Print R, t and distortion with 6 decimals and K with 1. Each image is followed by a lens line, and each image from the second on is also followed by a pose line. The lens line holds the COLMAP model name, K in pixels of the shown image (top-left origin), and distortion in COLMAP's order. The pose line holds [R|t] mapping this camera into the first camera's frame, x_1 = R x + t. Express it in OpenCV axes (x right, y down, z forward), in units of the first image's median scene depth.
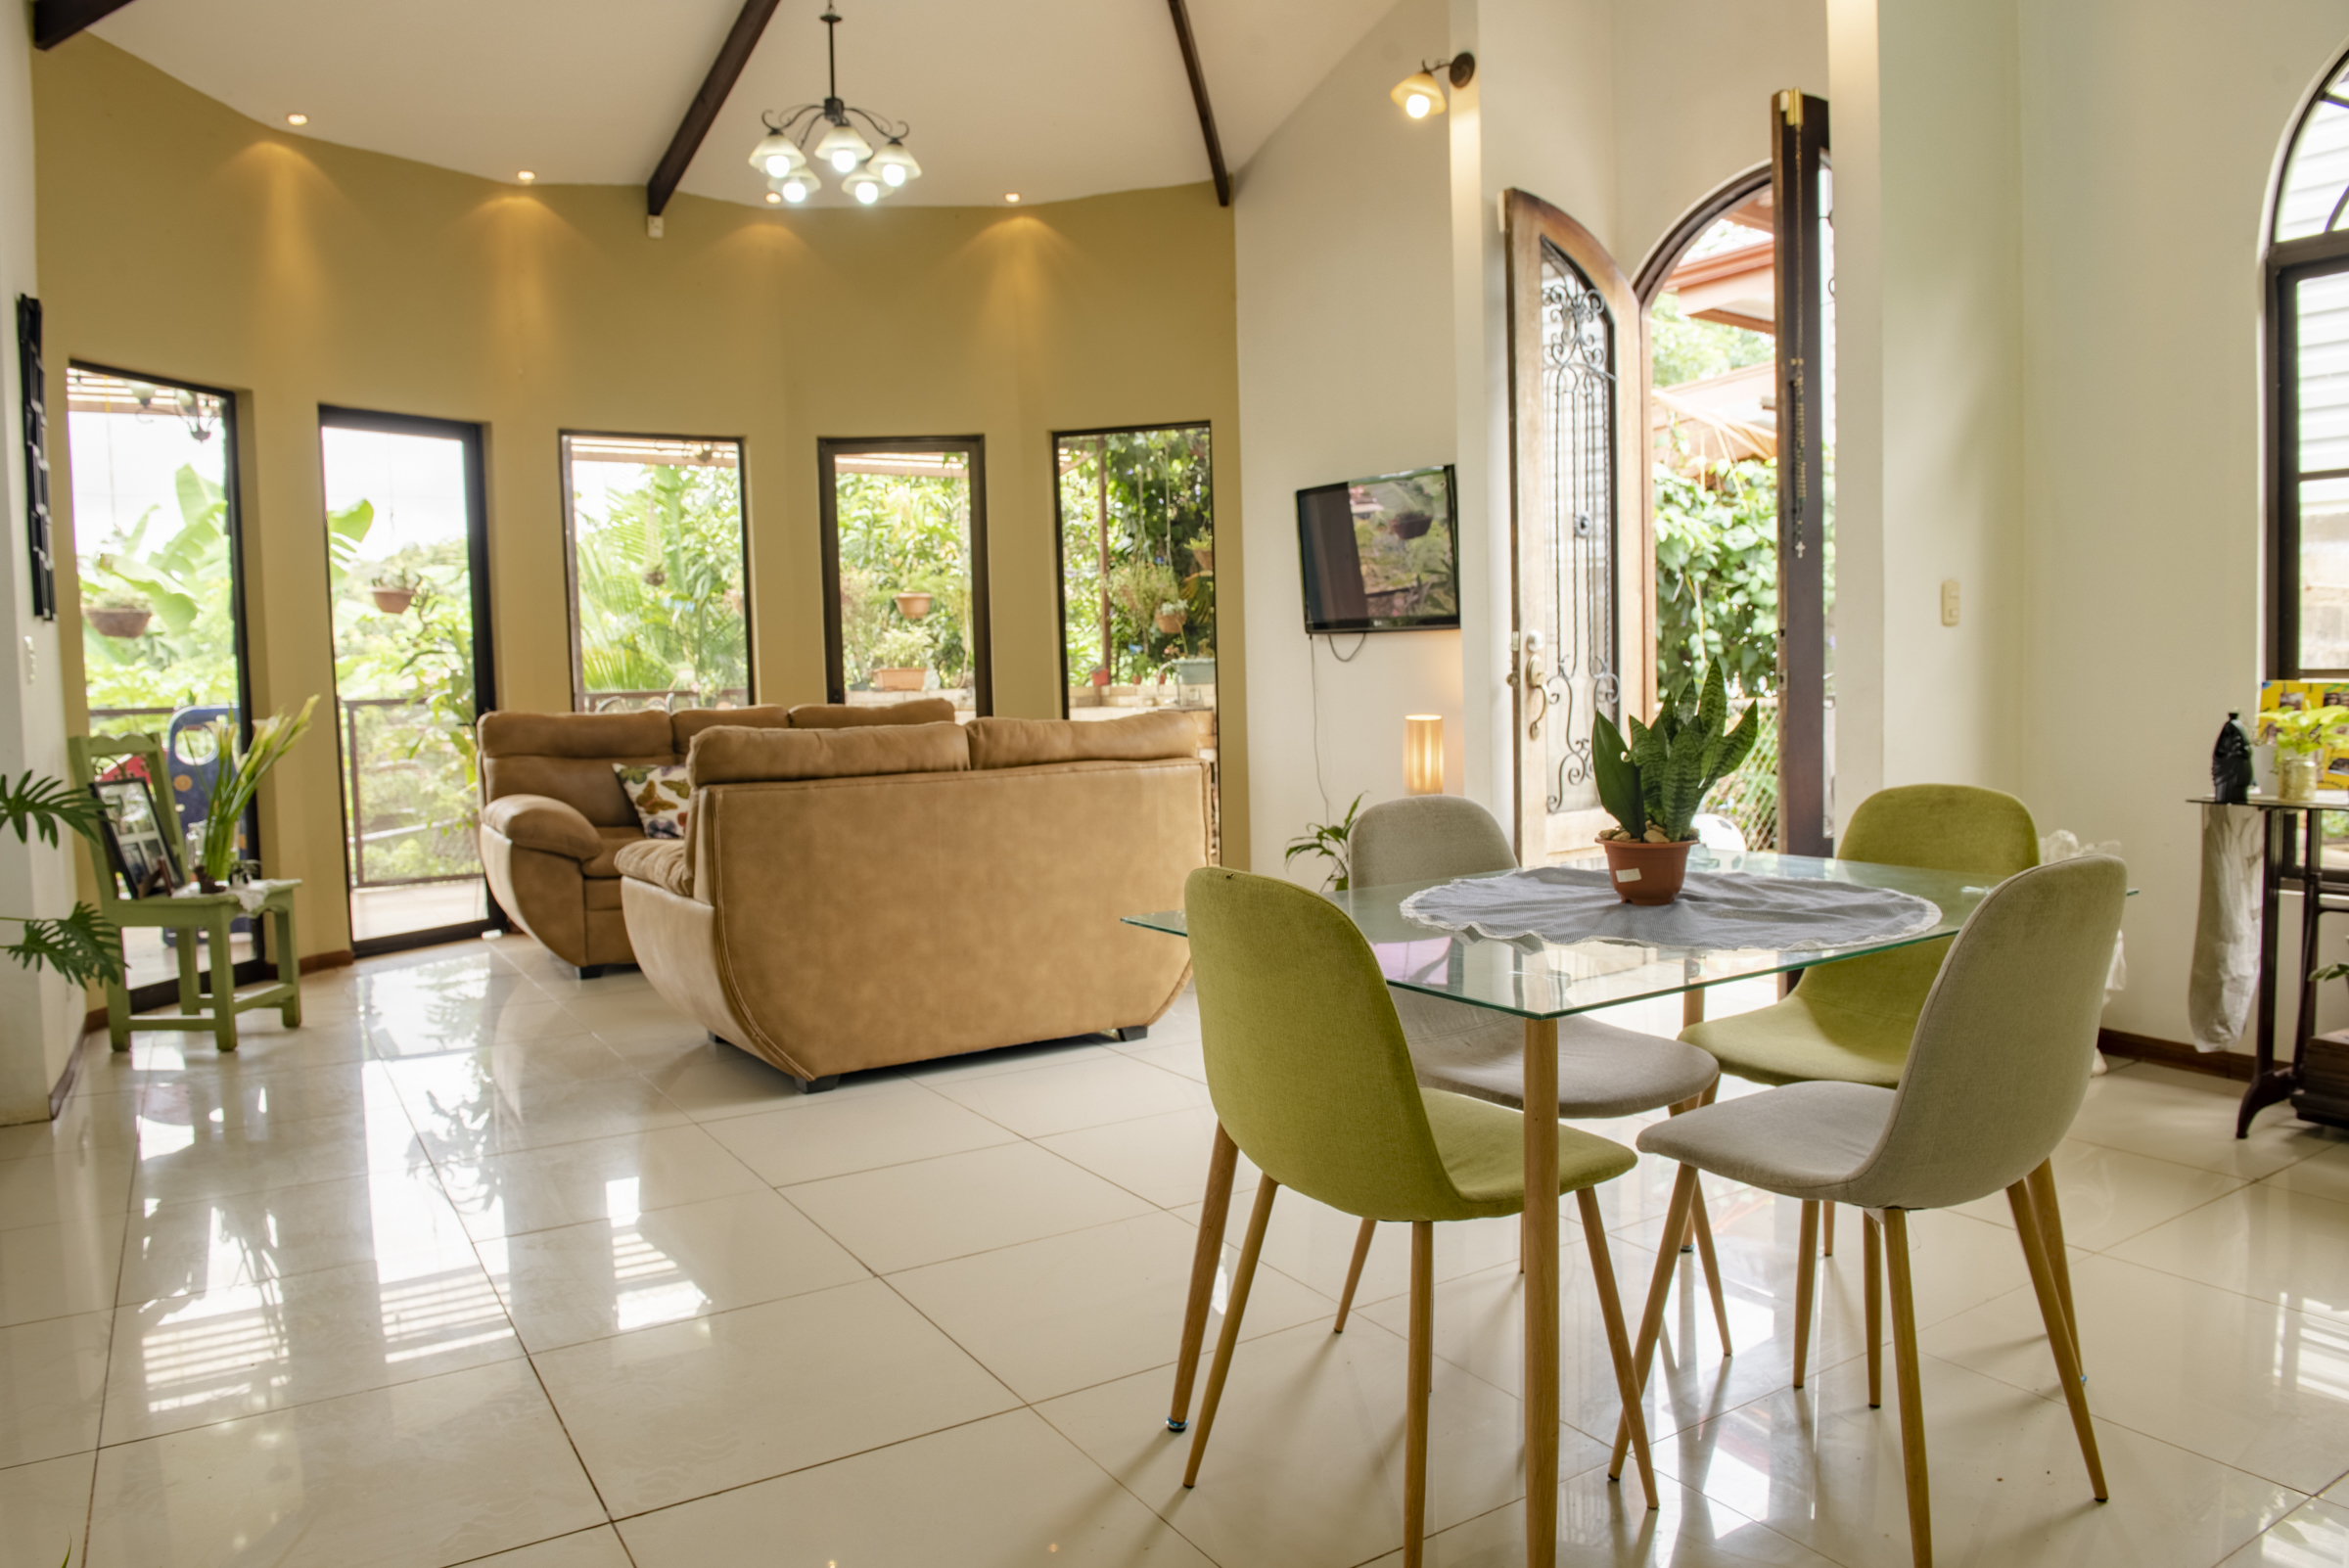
lens RADIAL K [[1612.5, 0, 1145.9], [0, 1612.5, 777.0], [0, 0, 1]] dist [-0.045732, -0.001471]
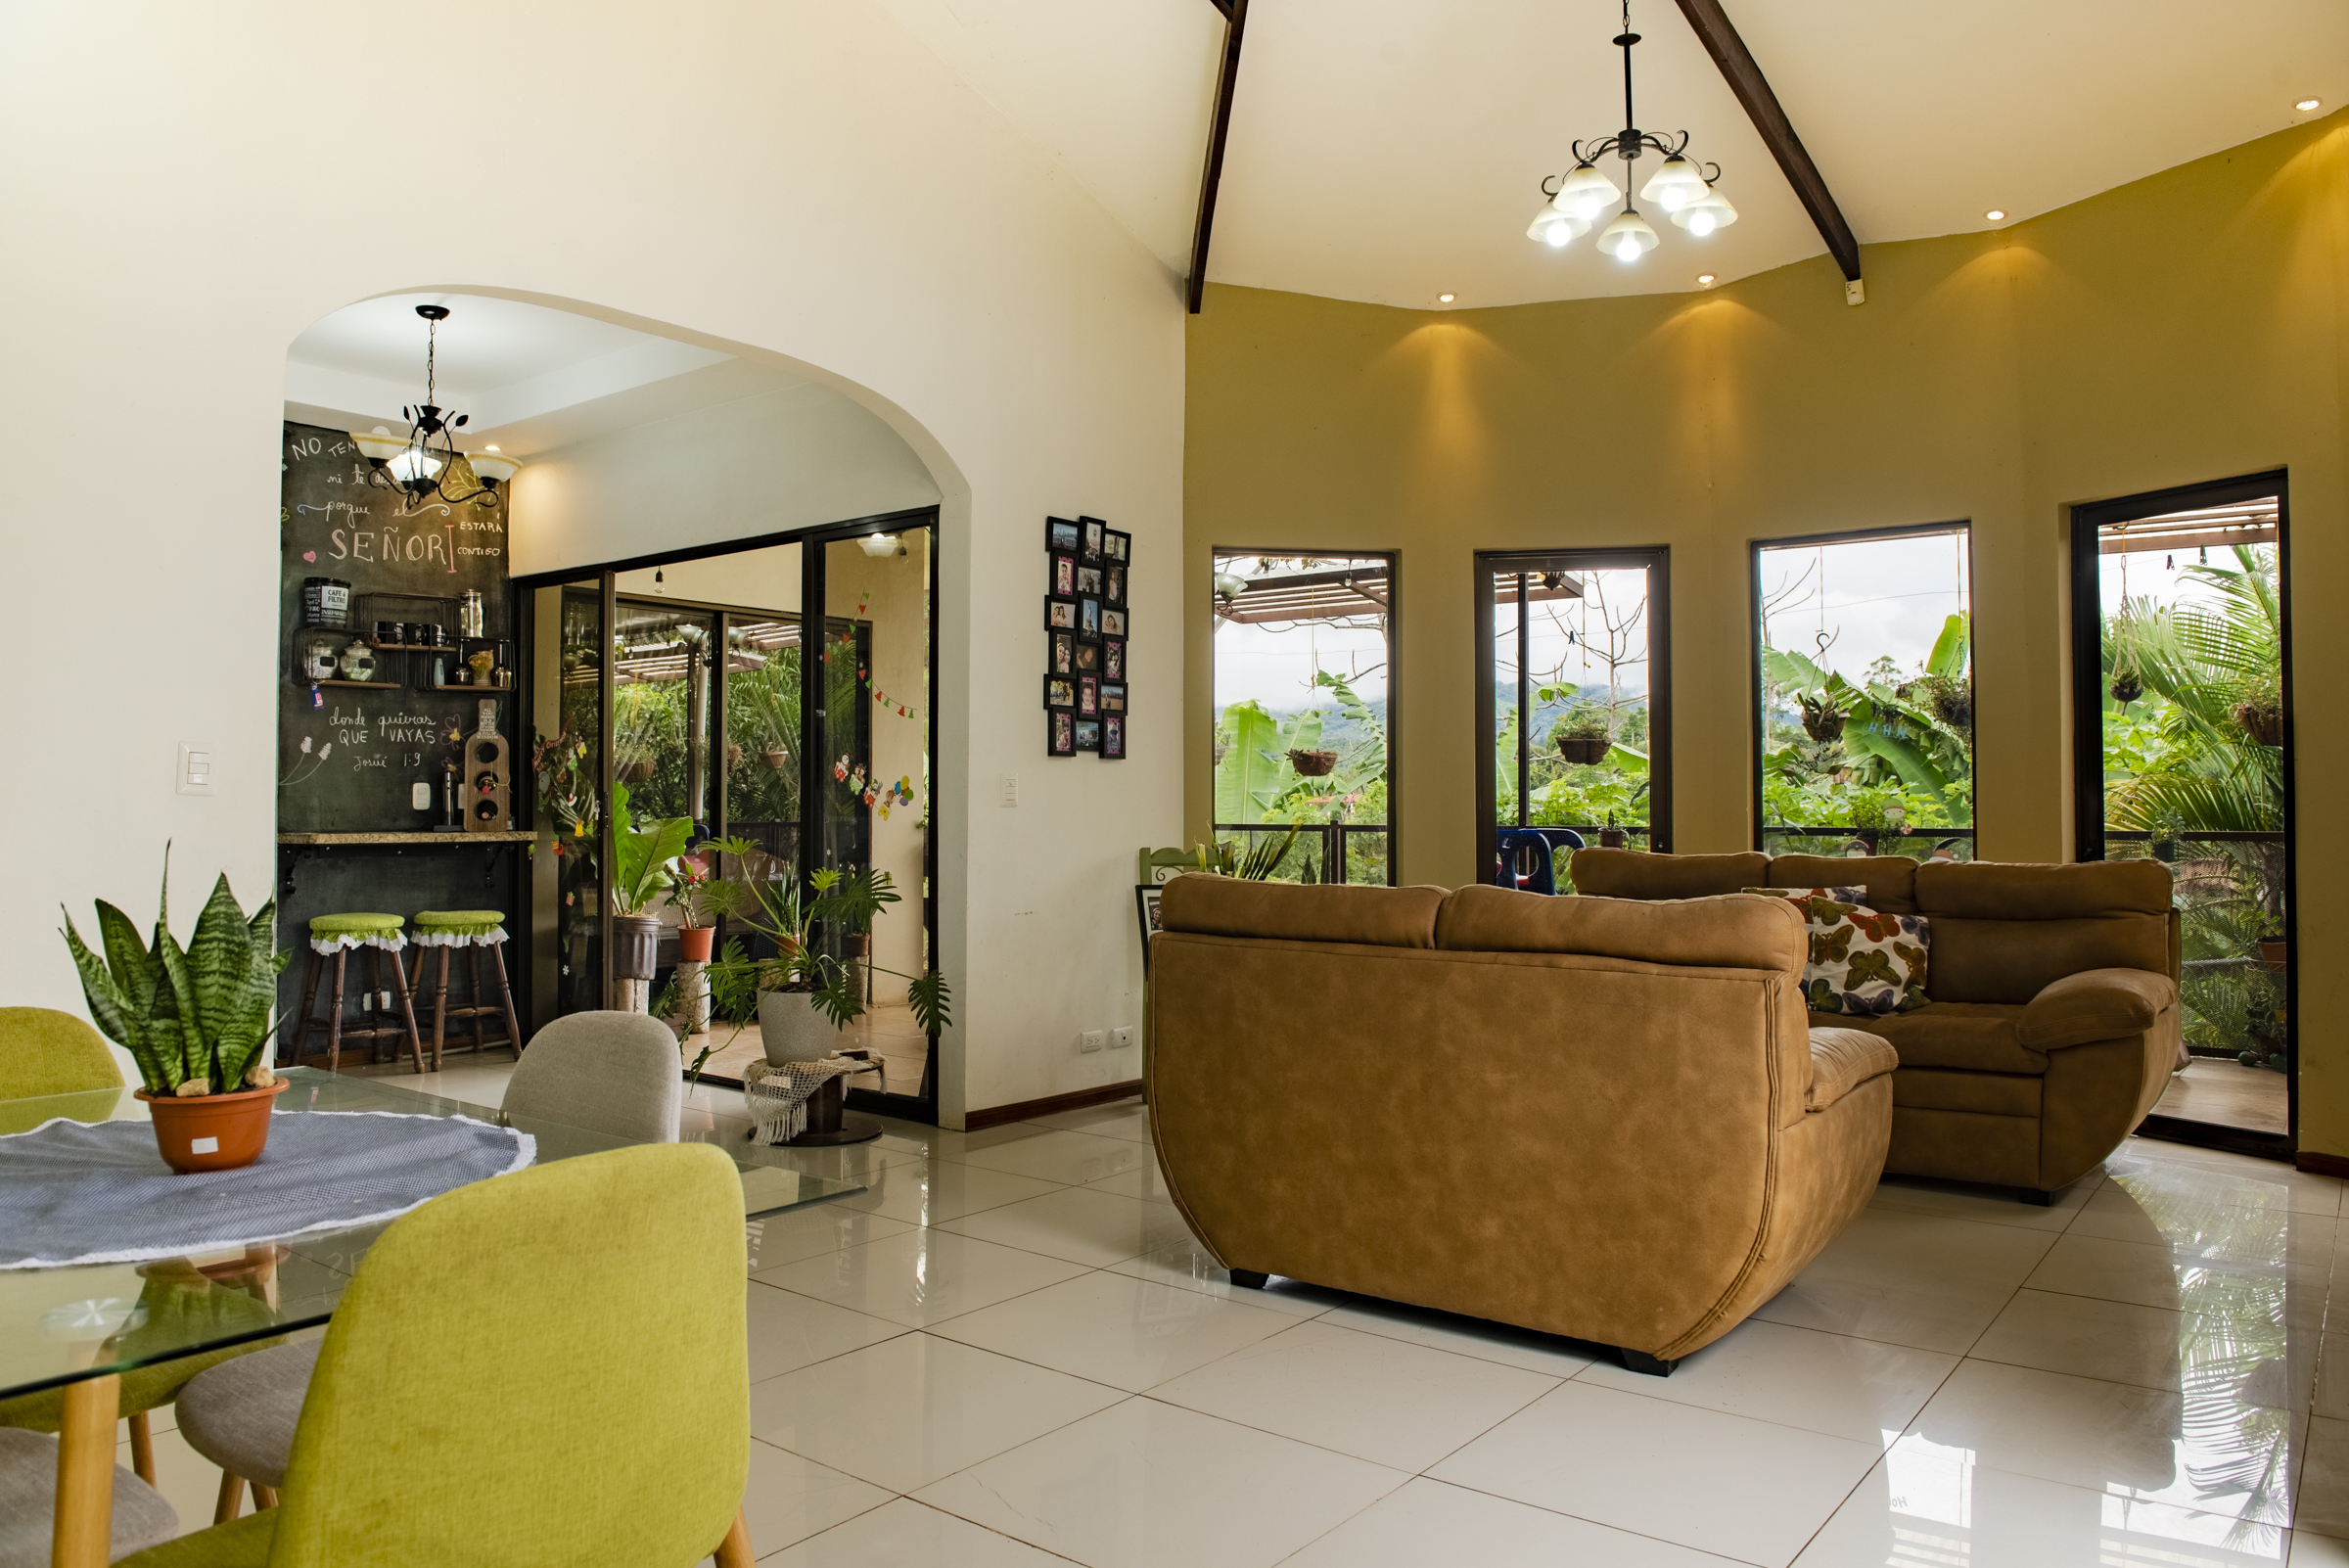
lens RADIAL K [[1612.5, 0, 1145.9], [0, 1612.5, 777.0], [0, 0, 1]] dist [-0.045732, -0.001471]
pose [[0.353553, 0.008910, -0.935372, 0.563758], [-0.075822, 0.996937, -0.019163, -0.060397], [0.932336, 0.077697, 0.353146, 0.563433]]
